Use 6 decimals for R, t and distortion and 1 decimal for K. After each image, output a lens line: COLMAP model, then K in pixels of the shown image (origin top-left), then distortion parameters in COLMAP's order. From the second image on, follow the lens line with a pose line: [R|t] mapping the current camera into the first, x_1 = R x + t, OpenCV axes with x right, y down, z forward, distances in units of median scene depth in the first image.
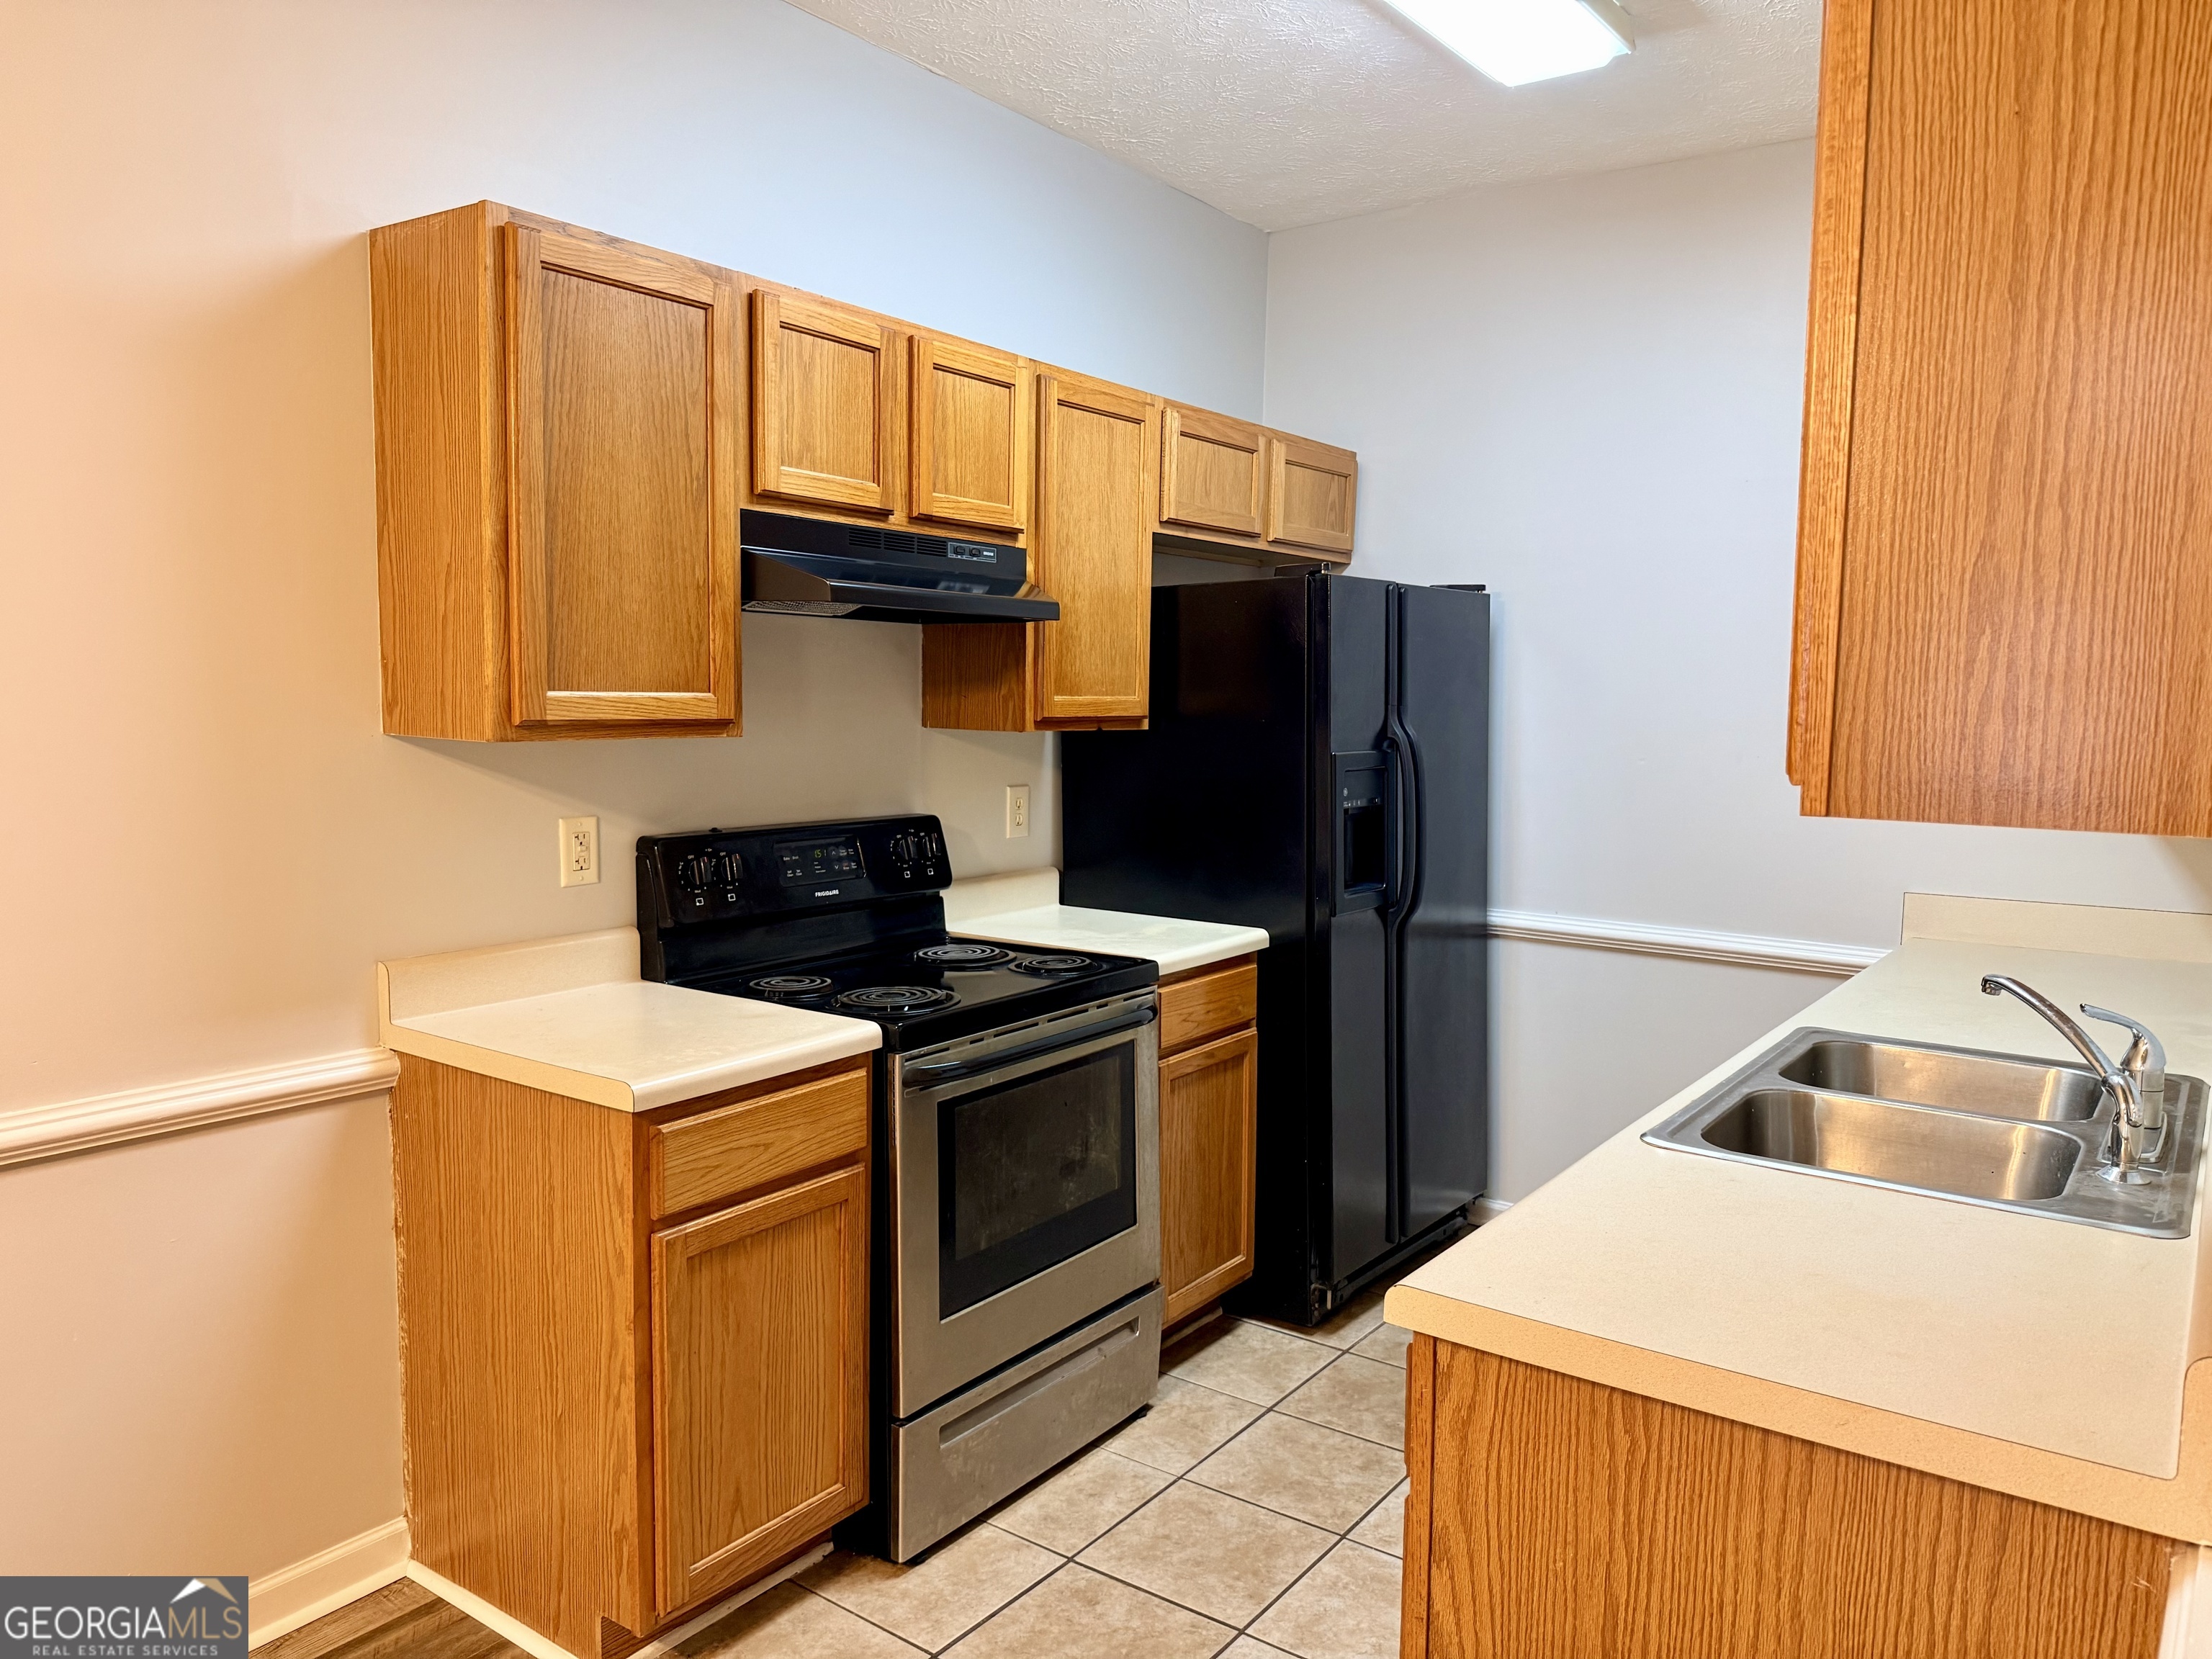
lens RADIAL K [[1548.2, 0, 1113.5], [0, 1548.2, 838.5], [0, 0, 1]] dist [0.131745, -0.202181]
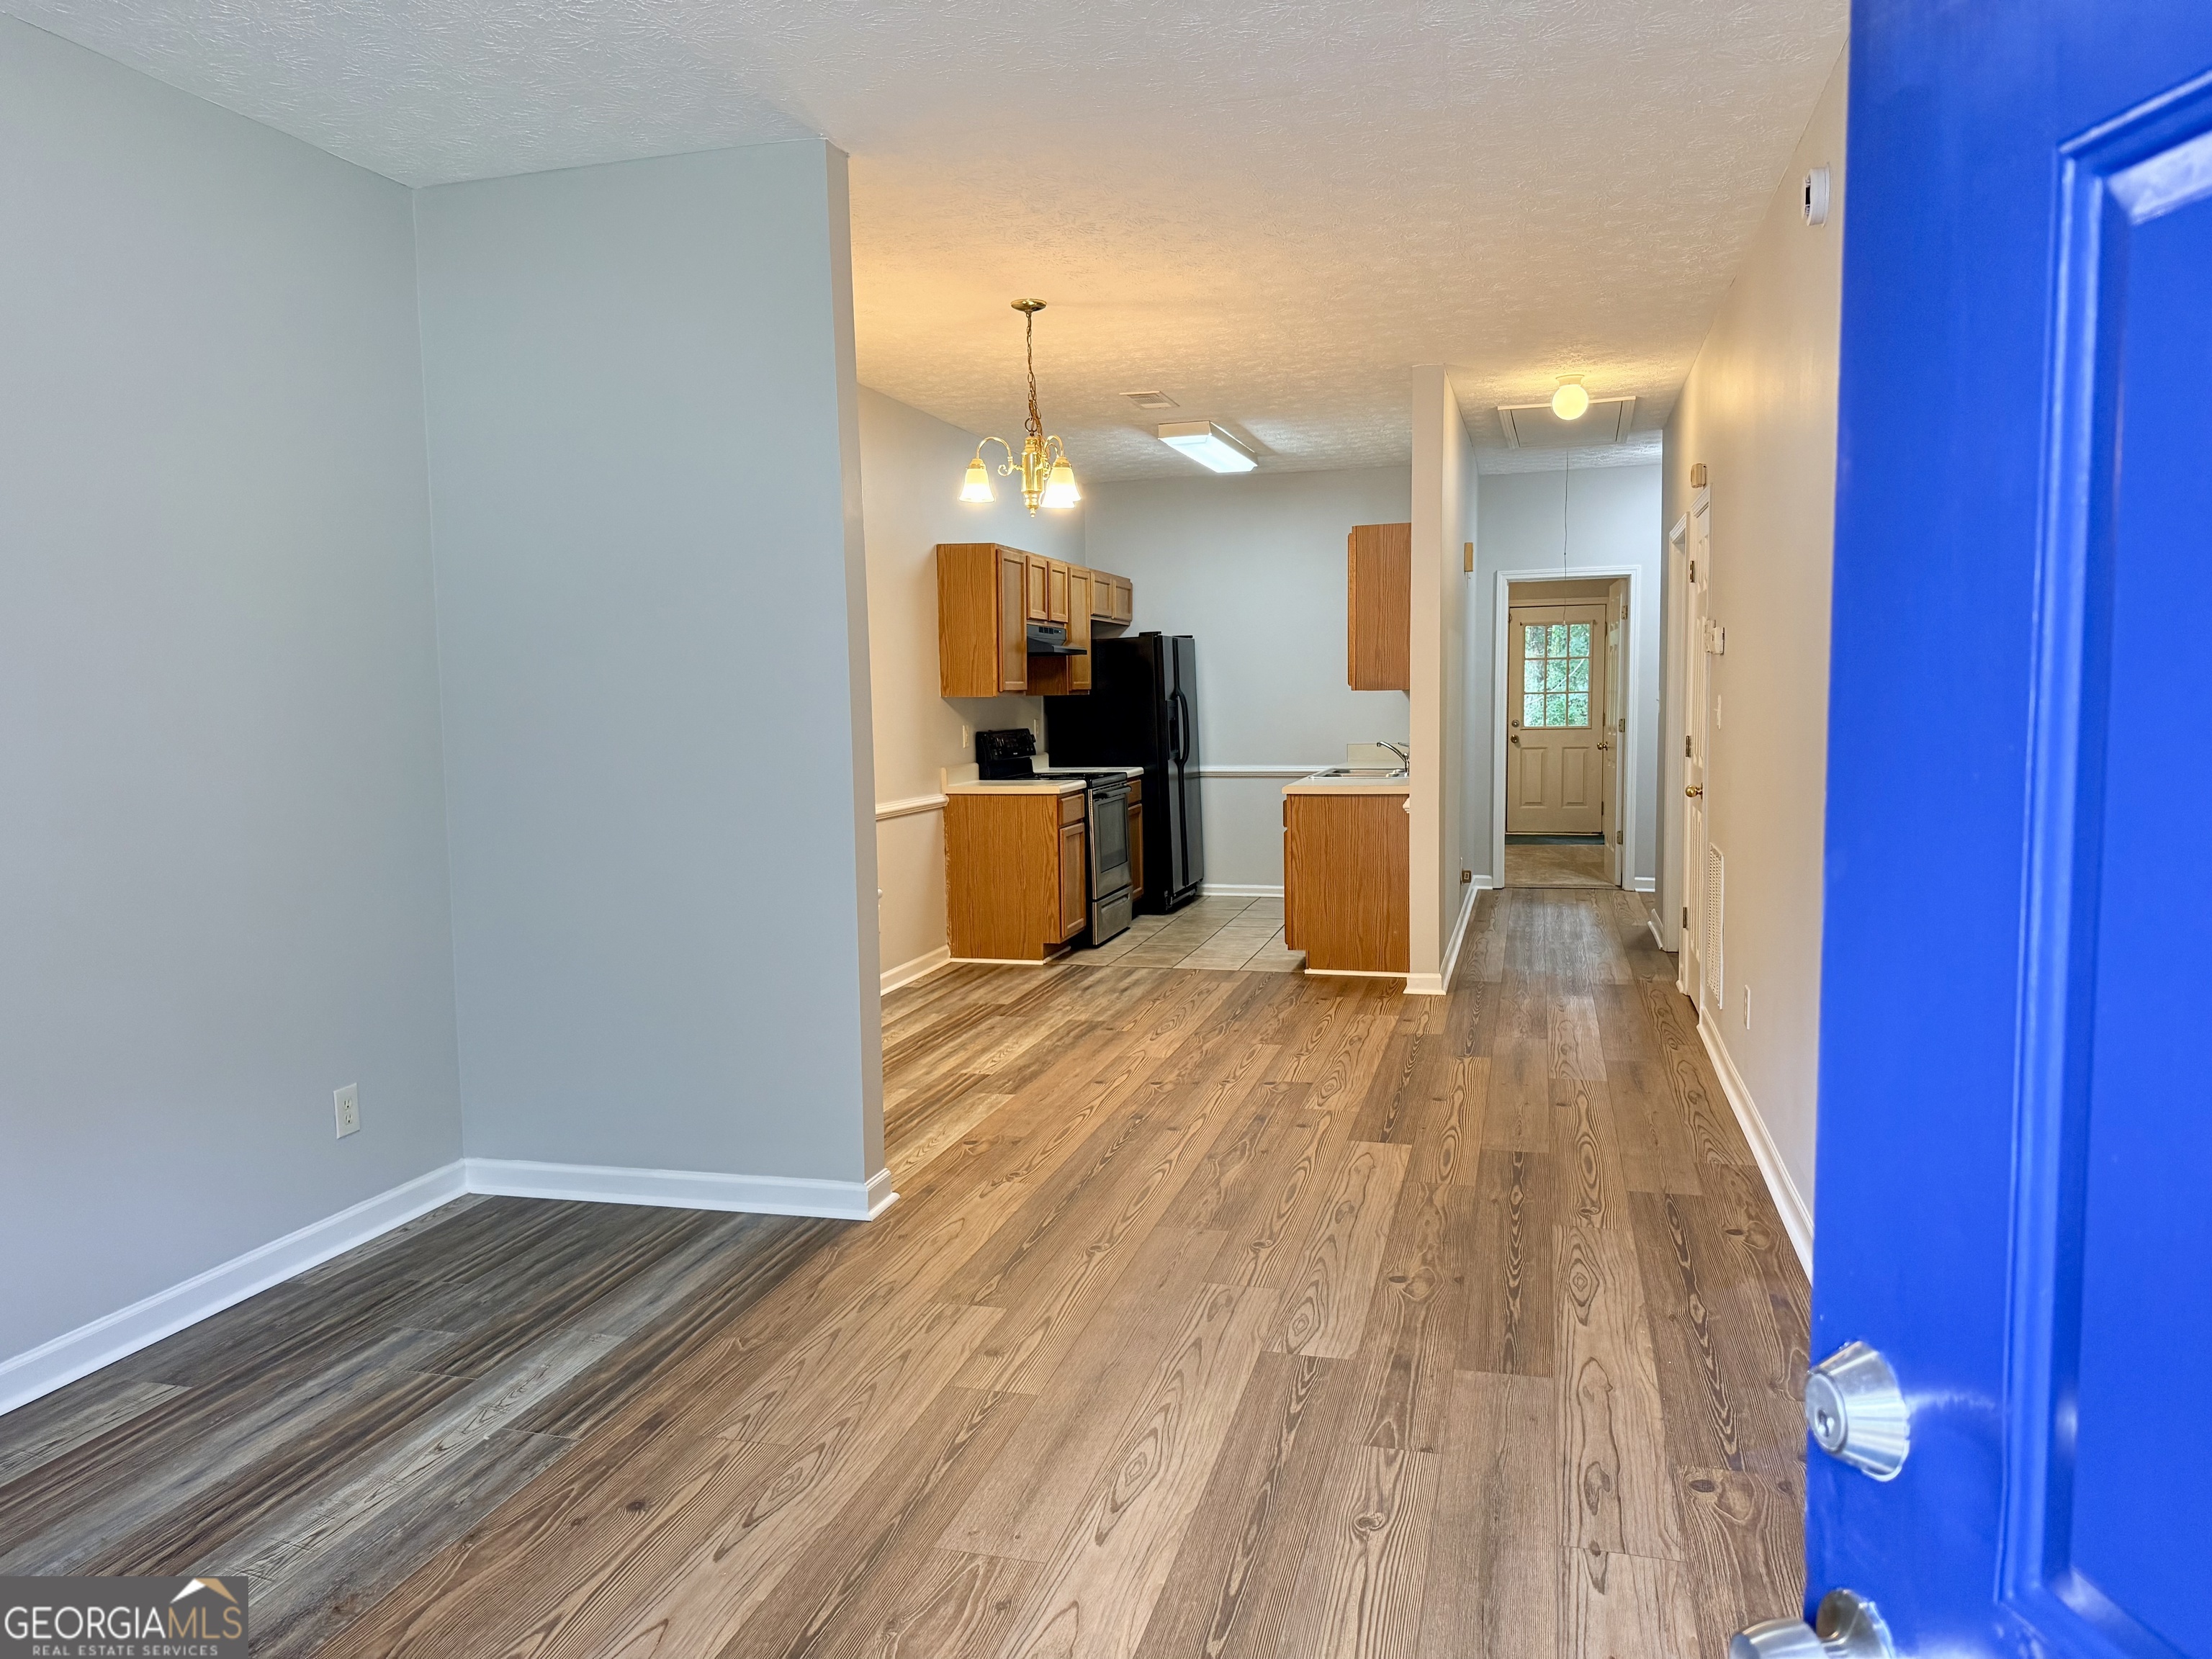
lens RADIAL K [[1548.2, 0, 1113.5], [0, 1548.2, 838.5], [0, 0, 1]] dist [0.131745, -0.202181]
pose [[0.936527, -0.062369, 0.345002, -1.008705], [0.063222, 0.997961, 0.008788, 0.177679], [-0.344847, 0.013582, 0.938561, -1.713911]]
